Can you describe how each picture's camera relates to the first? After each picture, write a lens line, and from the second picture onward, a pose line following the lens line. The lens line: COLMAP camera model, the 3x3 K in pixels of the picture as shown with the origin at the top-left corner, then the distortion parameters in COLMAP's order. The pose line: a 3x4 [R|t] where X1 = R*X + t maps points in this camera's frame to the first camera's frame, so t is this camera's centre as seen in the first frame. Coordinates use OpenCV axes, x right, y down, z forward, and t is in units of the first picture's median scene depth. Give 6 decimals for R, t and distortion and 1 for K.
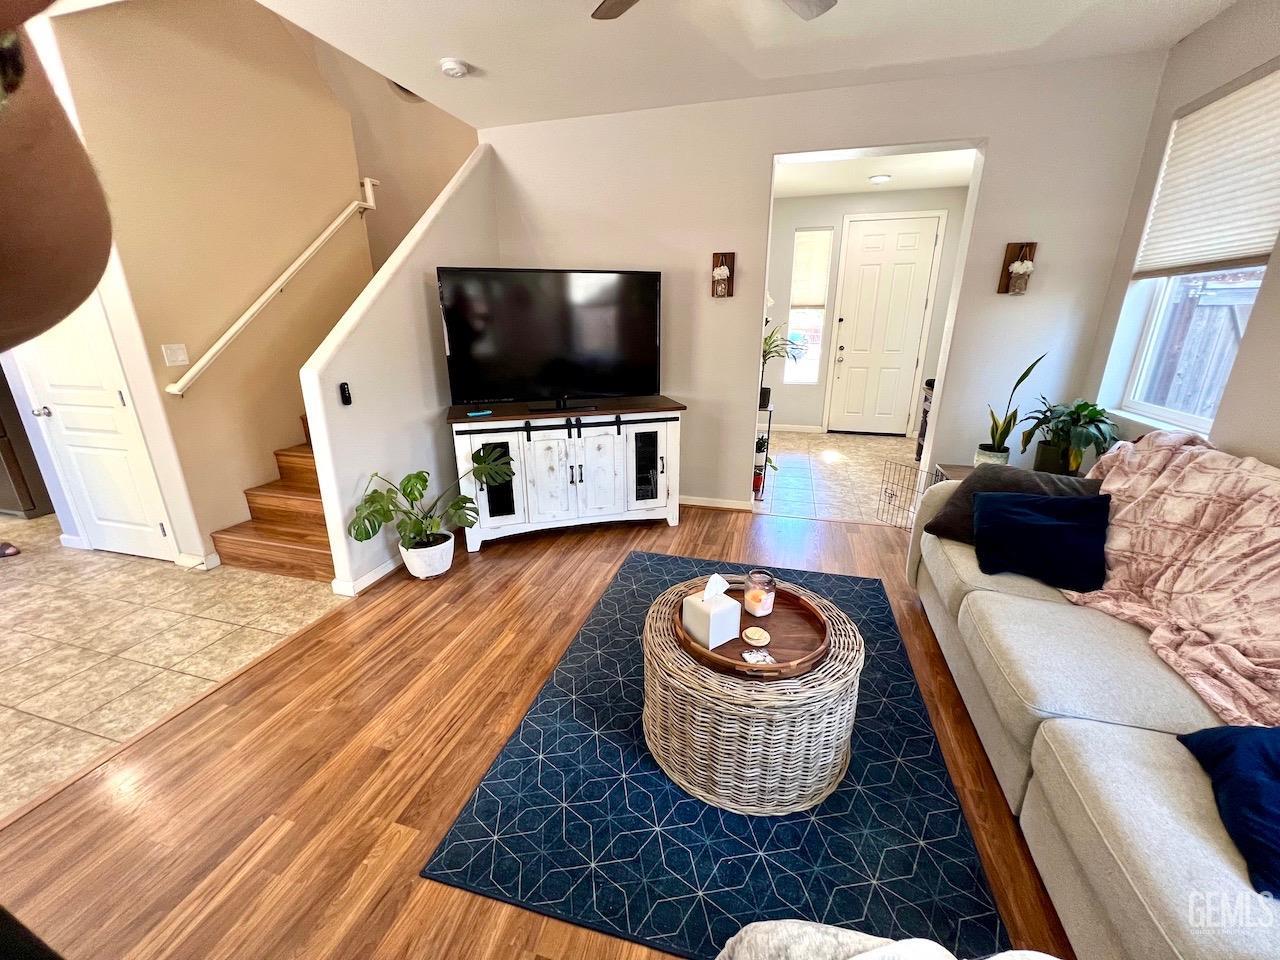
lens RADIAL K [[513.1, 0, 642.3], [0, 513.1, 480.1], [0, 0, 1]] dist [-0.001783, 0.000194]
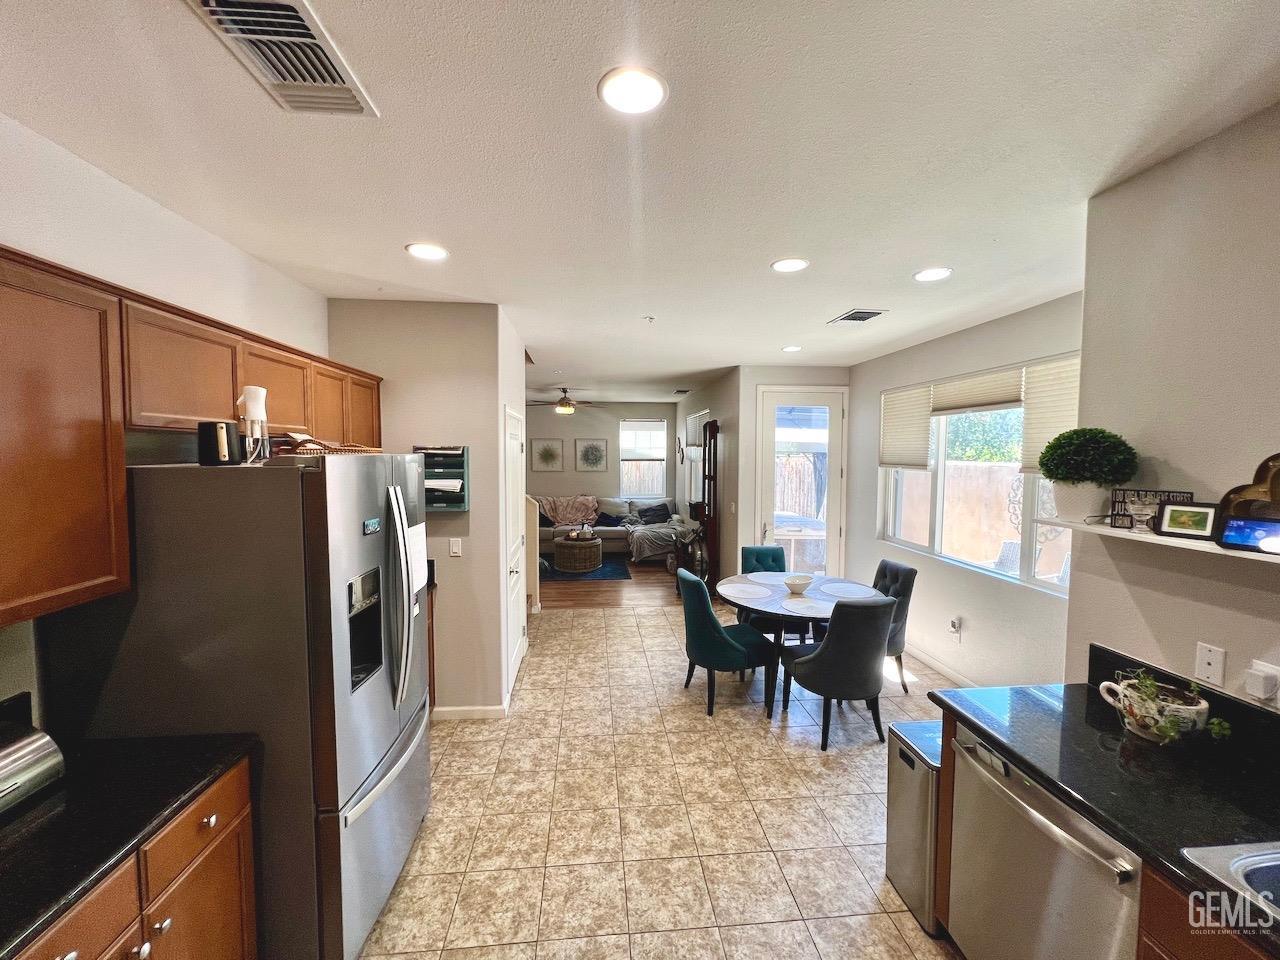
lens RADIAL K [[514.6, 0, 640.2], [0, 514.6, 480.5], [0, 0, 1]] dist [-0.002226, 0.000505]
pose [[-0.366594, -0.046778, 0.929204, -2.565839], [0.287946, 0.943995, 0.161125, -0.474985], [-0.884701, 0.326628, -0.332593, 1.139714]]
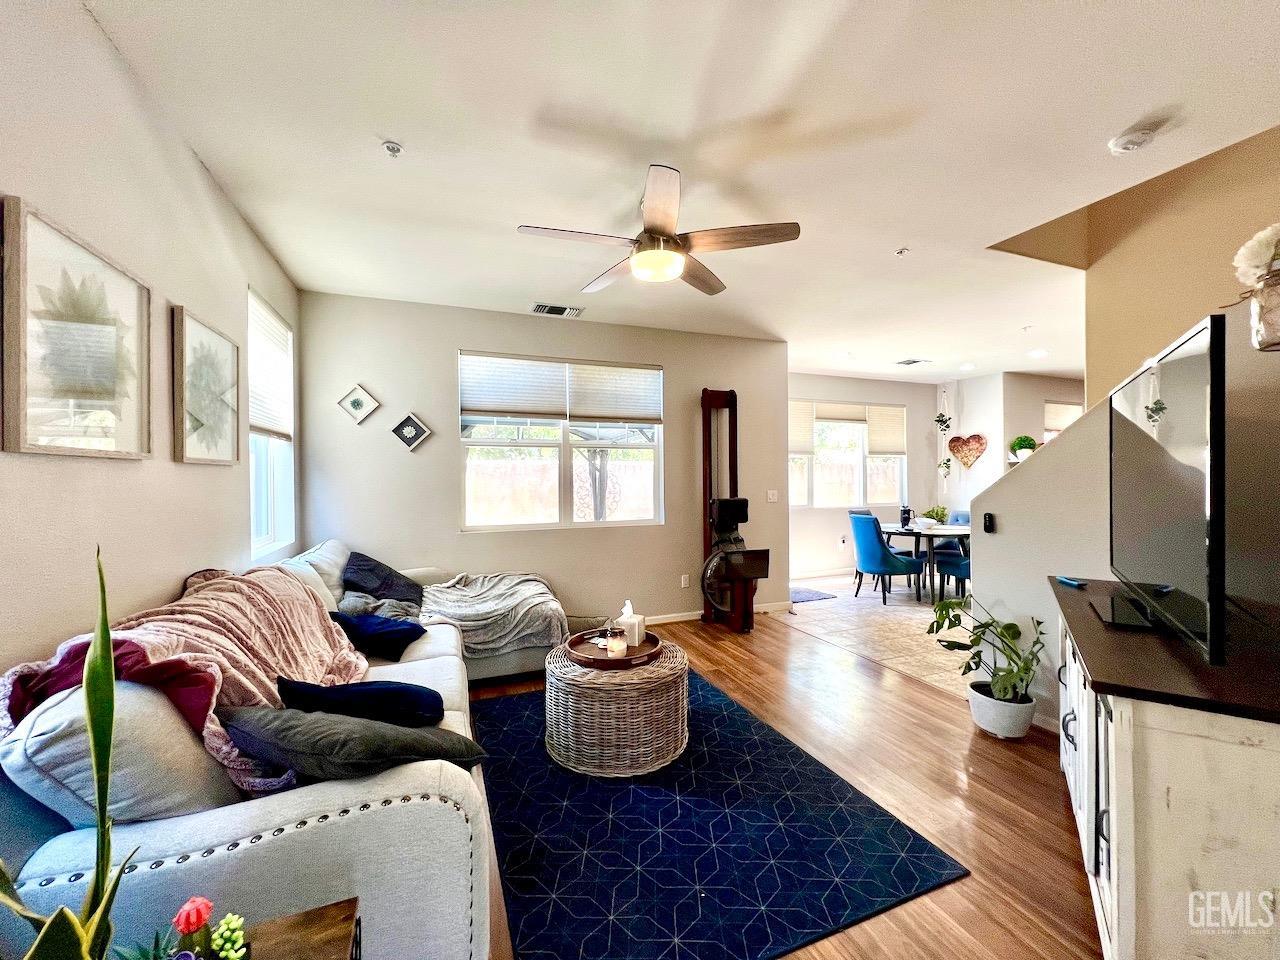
lens RADIAL K [[514.6, 0, 635.4], [0, 514.6, 481.6], [0, 0, 1]] dist [-0.002226, 0.000505]
pose [[-0.794730, 0.015941, -0.606754, 0.680994], [-0.177661, 0.949763, 0.257655, -0.370694], [0.580380, 0.312562, -0.751974, 1.241110]]
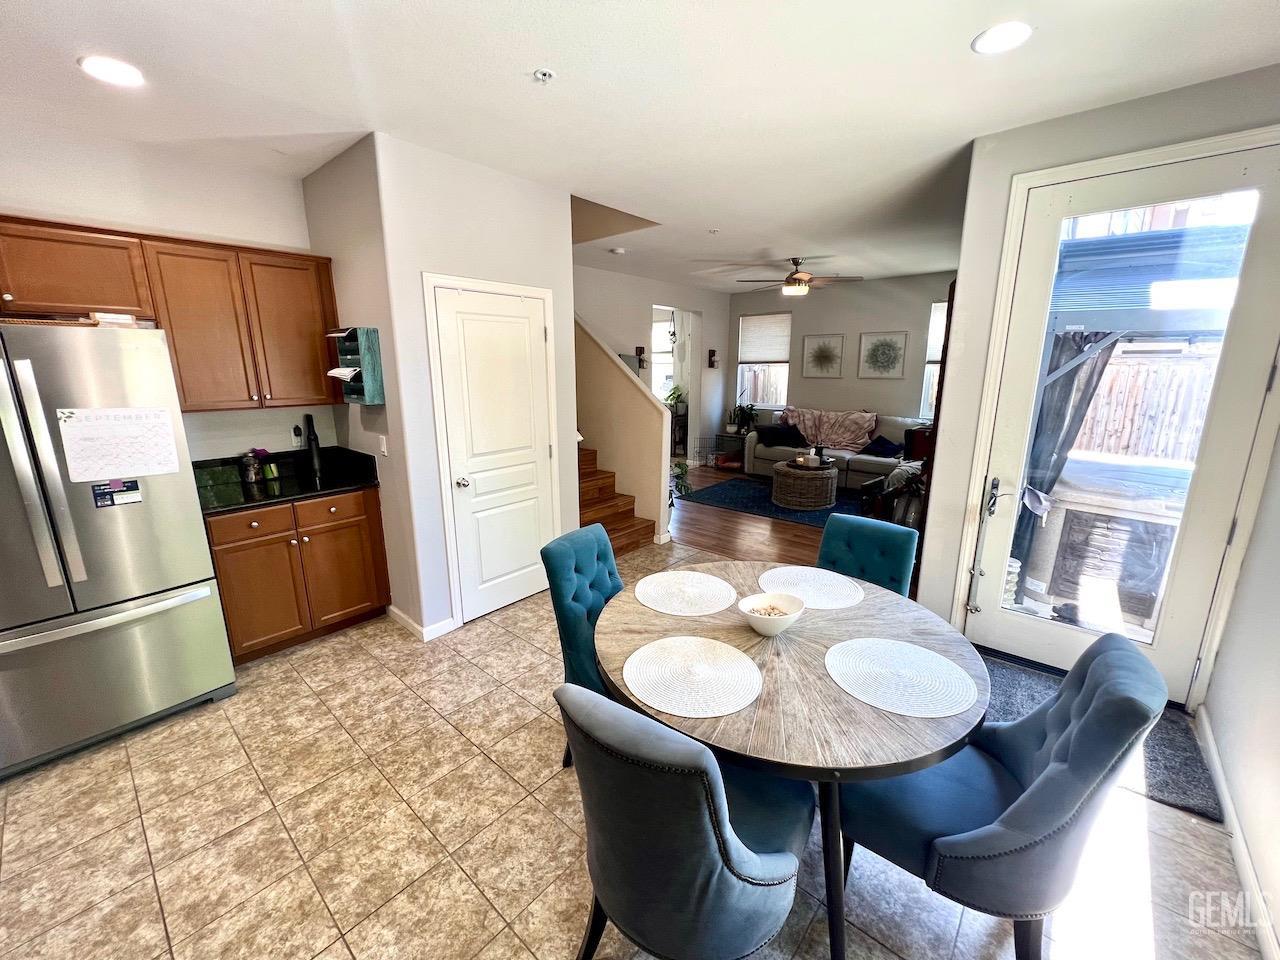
lens RADIAL K [[513.1, 0, 637.7], [0, 513.1, 481.7], [0, 0, 1]] dist [-0.001783, 0.000194]
pose [[0.424215, -0.197980, 0.883655, -2.049581], [0.282761, 0.955978, 0.078439, -0.126149], [-0.860284, 0.216588, 0.461521, 0.247051]]
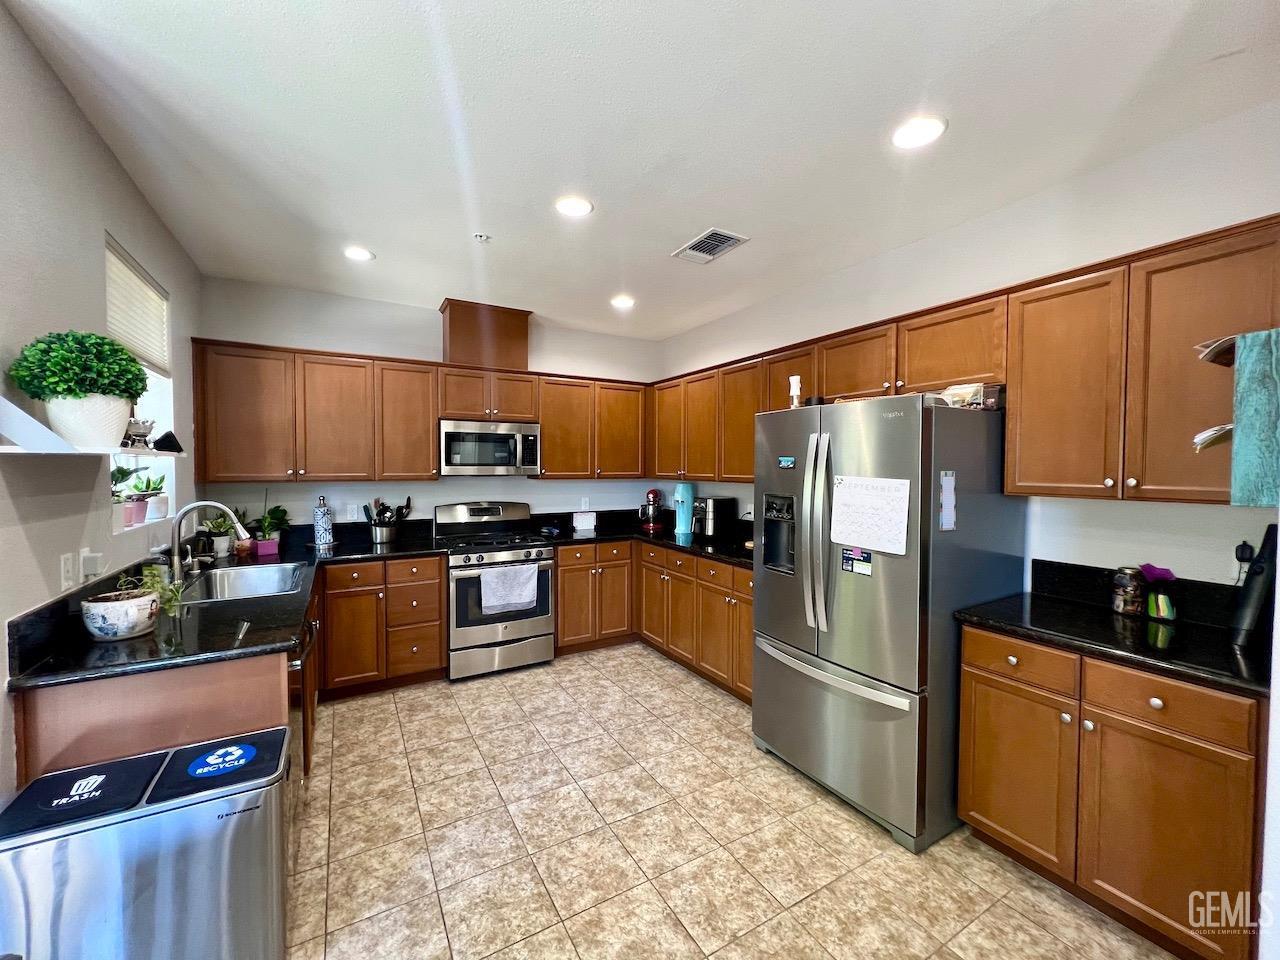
lens RADIAL K [[514.6, 0, 640.9], [0, 514.6, 480.6], [0, 0, 1]] dist [-0.002226, 0.000505]
pose [[0.722407, 0.027783, -0.690910, -1.427779], [-0.221445, 0.955863, -0.193102, -0.163578], [0.655050, 0.292497, 0.696674, 0.483764]]
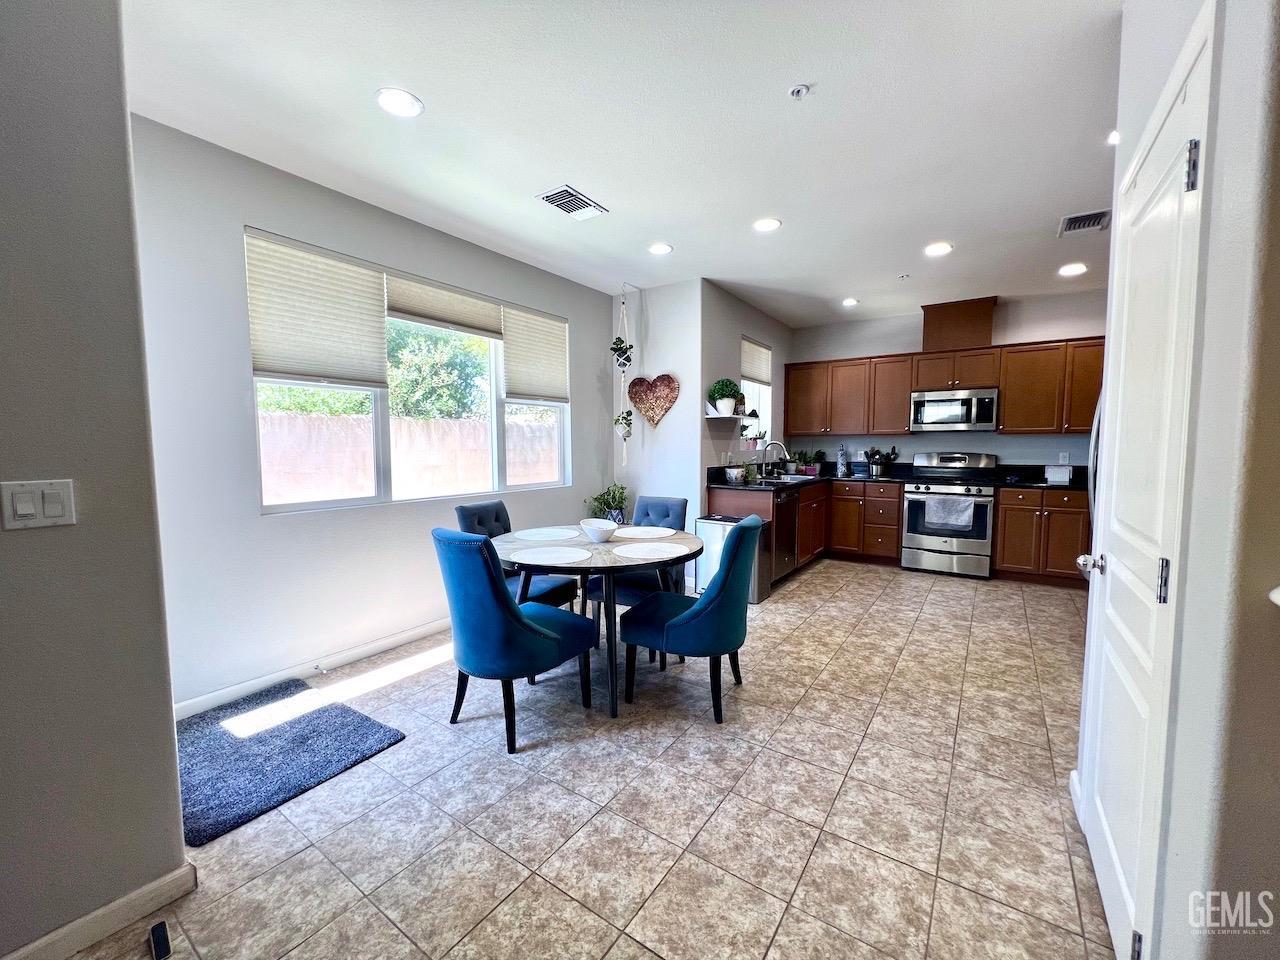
lens RADIAL K [[513.1, 0, 638.1], [0, 513.1, 482.3], [0, 0, 1]] dist [-0.001783, 0.000194]
pose [[-0.321441, 0.077644, -0.943741, -0.566719], [-0.290876, 0.940351, 0.176438, -0.179632], [0.901148, 0.331226, -0.279683, 0.742199]]
